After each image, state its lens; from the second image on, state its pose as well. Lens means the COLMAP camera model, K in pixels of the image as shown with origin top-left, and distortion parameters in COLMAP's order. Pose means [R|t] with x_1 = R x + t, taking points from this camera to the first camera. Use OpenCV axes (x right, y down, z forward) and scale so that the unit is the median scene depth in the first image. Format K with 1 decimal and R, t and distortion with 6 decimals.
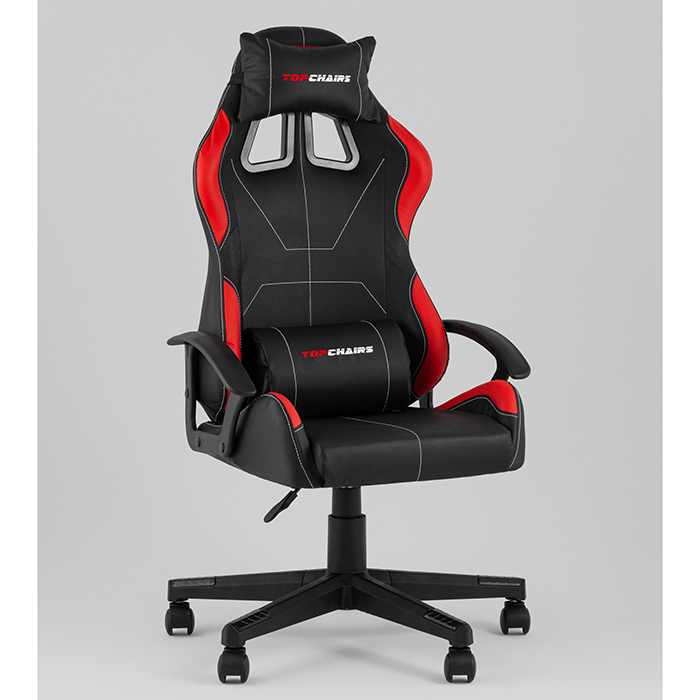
lens RADIAL K [[2186.8, 0, 353.5], [0, 2186.8, 354.1], [0, 0, 1]] dist [0.132677, 0.000000]
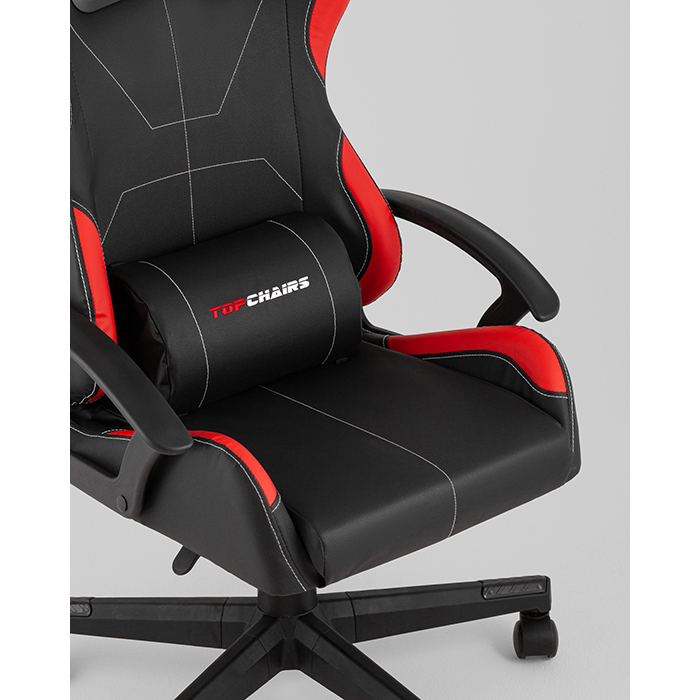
lens RADIAL K [[2186.8, 0, 348.3], [0, 2186.8, 350.8], [0, 0, 1]] dist [0.132677, 0.000000]
pose [[0.963360, -0.128631, 0.235356, -0.136231], [0.046197, 0.943959, 0.326814, -0.195756], [-0.264204, -0.303967, 0.915314, 0.405575]]
